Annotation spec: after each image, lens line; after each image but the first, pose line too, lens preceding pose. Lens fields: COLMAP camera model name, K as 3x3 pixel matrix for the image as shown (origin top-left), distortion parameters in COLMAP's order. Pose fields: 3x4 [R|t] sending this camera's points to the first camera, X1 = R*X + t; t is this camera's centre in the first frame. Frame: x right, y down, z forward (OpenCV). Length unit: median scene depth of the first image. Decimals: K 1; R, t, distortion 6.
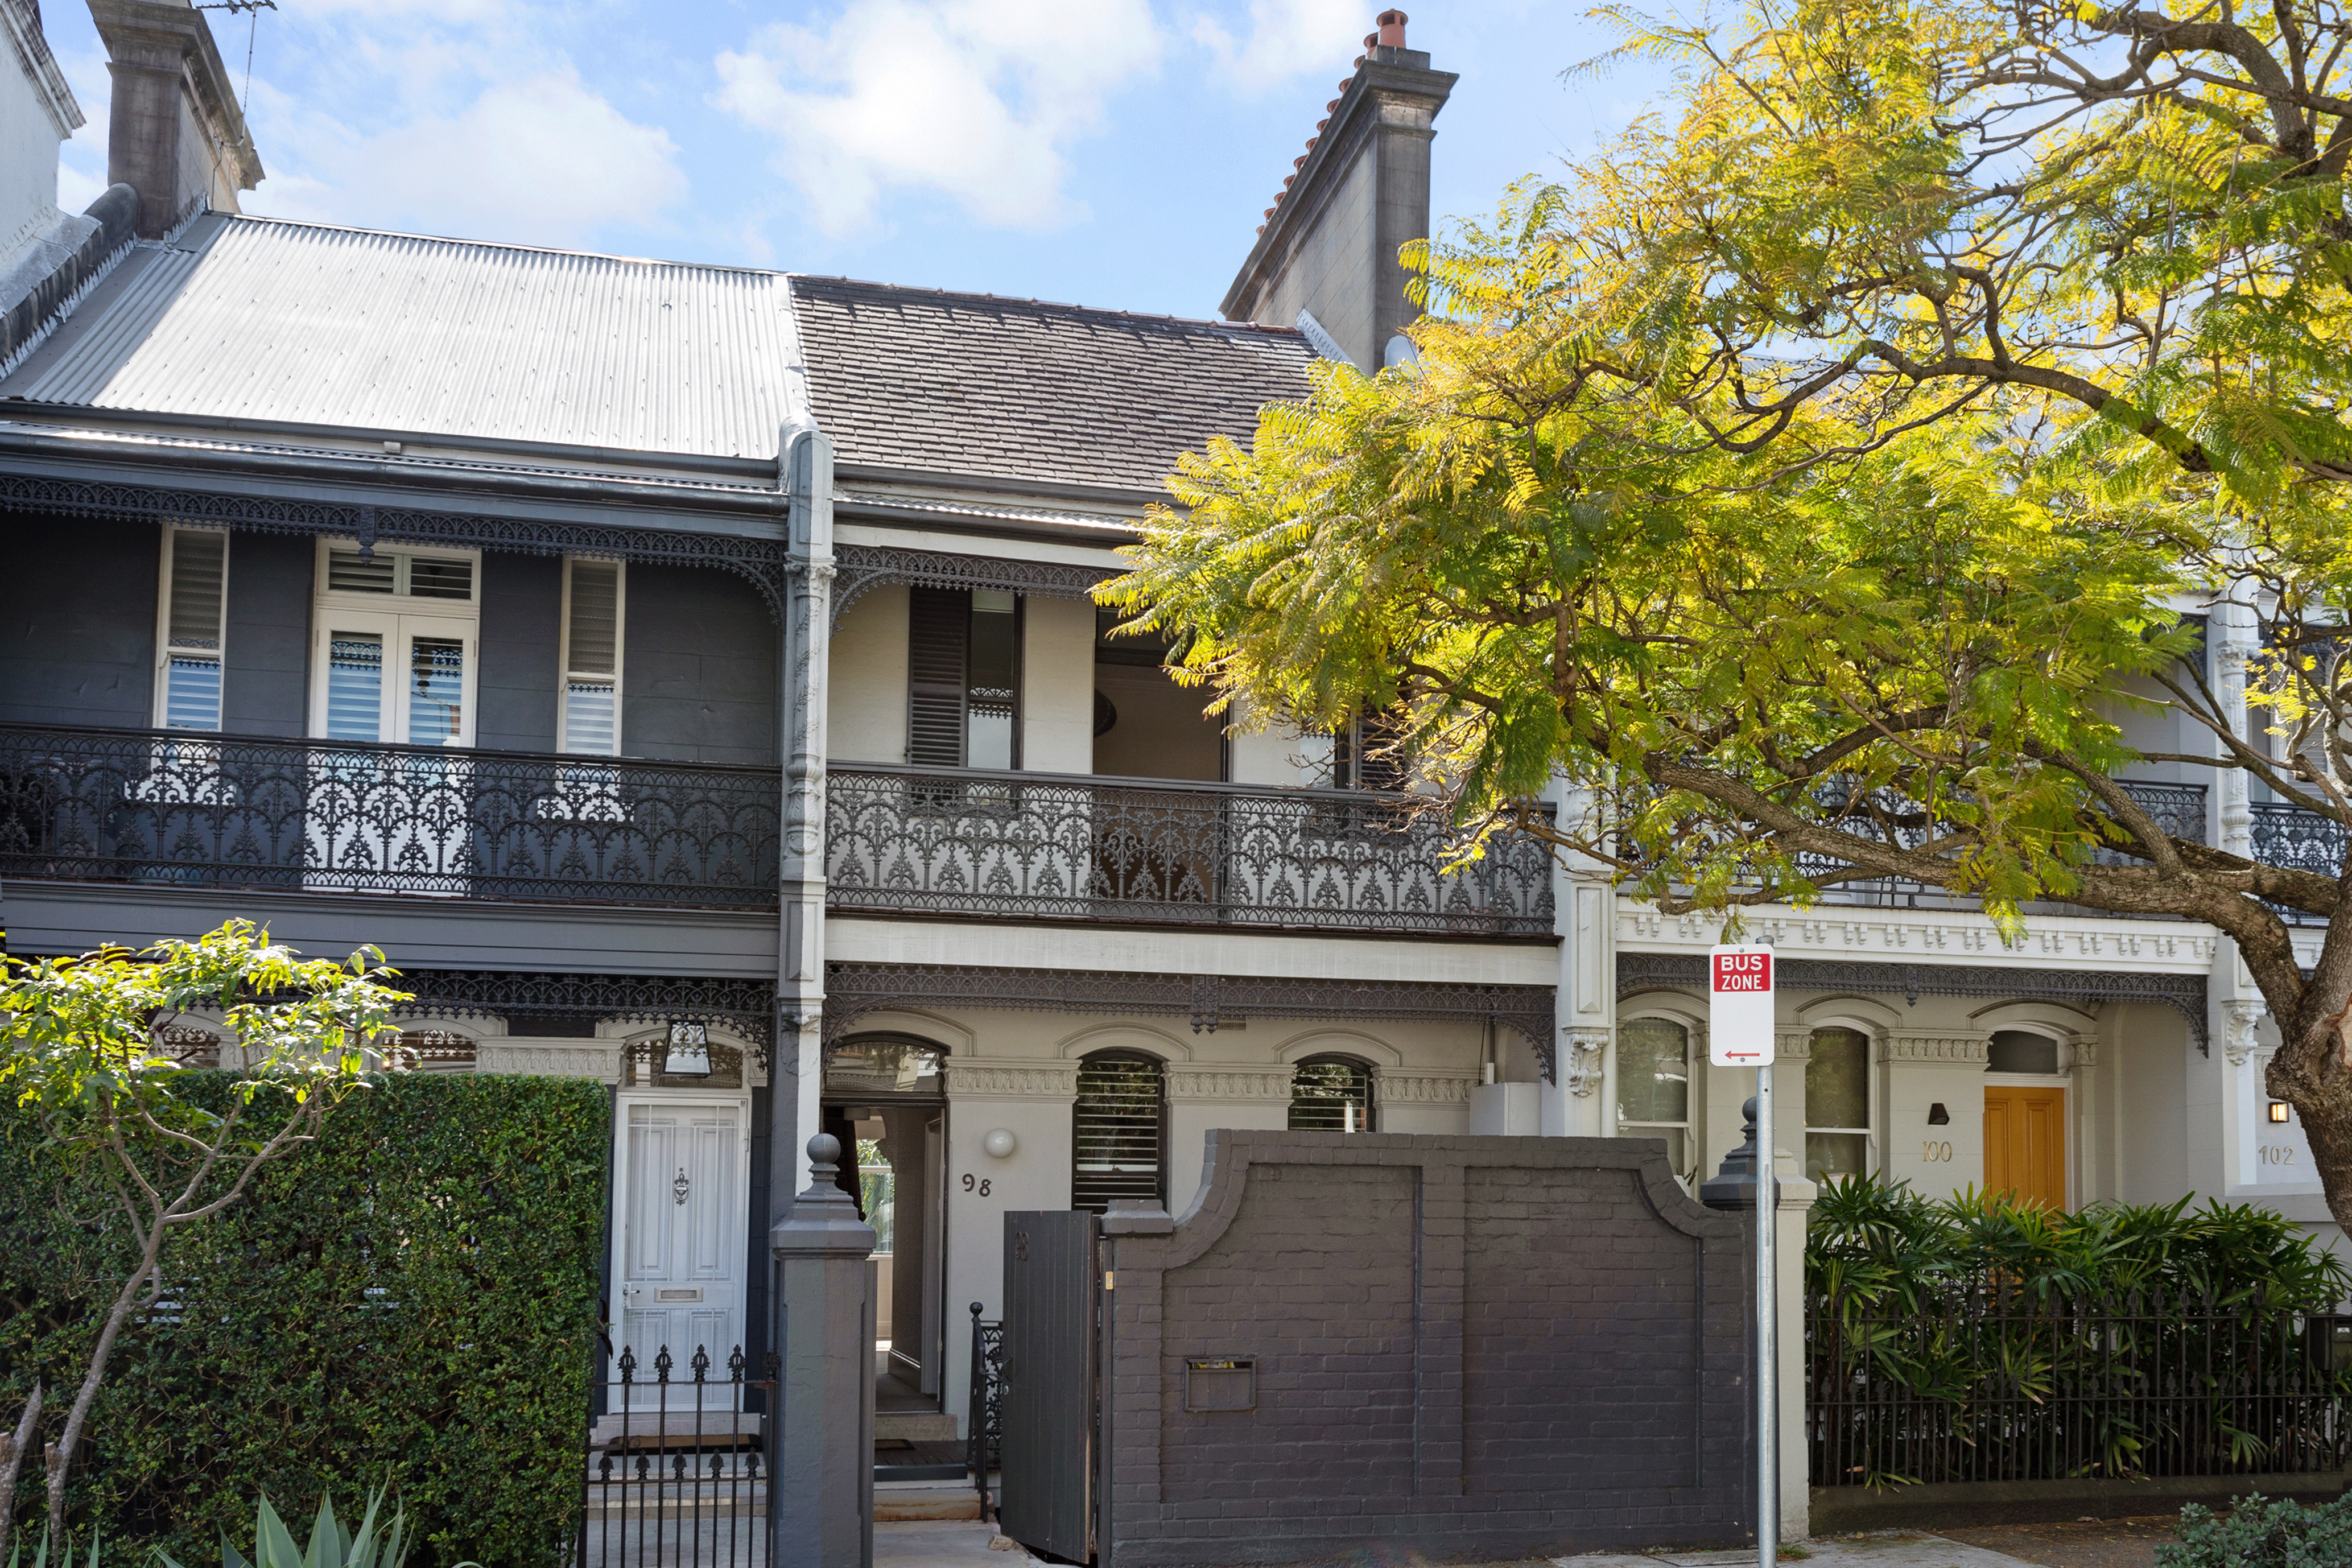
lens RADIAL K [[2128.1, 0, 1211.5], [0, 2128.1, 926.5], [0, 0, 1]] dist [0.006786, 0.003690]
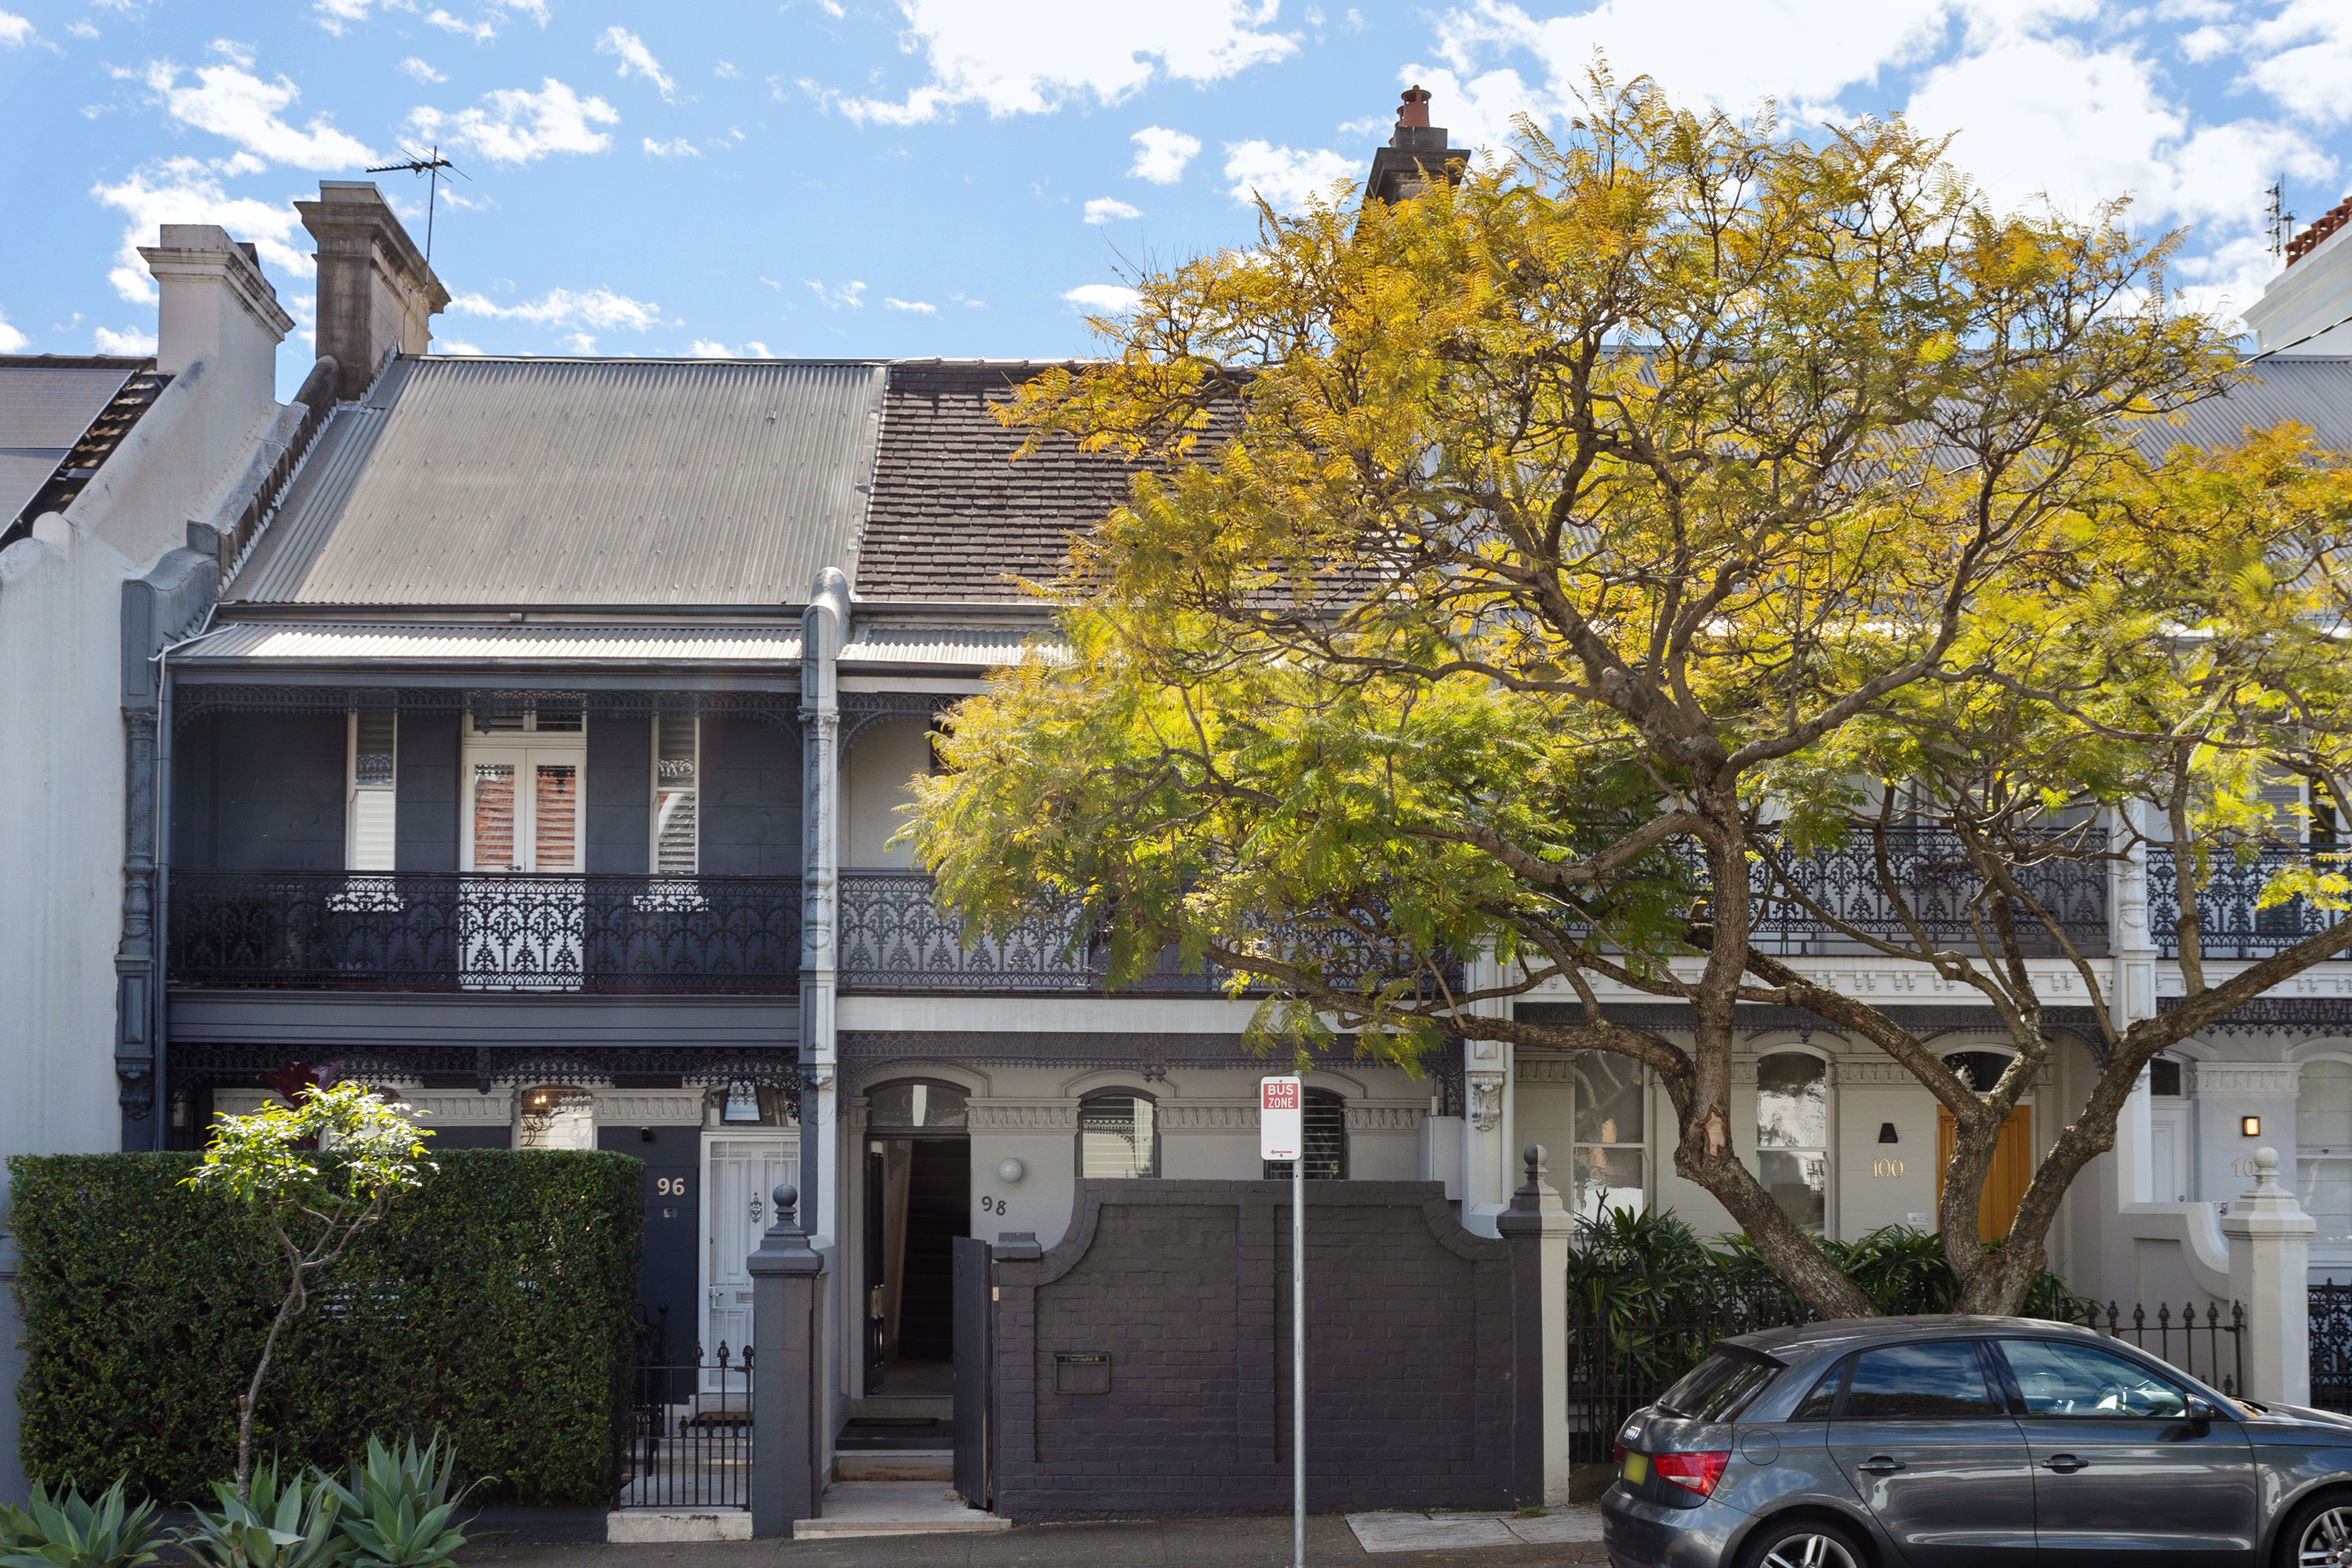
lens RADIAL K [[2736.6, 0, 1174.6], [0, 2736.6, 784.1], [0, 0, 1]] dist [0.012880, 0.000000]
pose [[0.977499, -0.033123, -0.208324, 0.348503], [0.032271, 0.999451, -0.007489, -0.110006], [0.208458, 0.000598, 0.978031, -0.526378]]
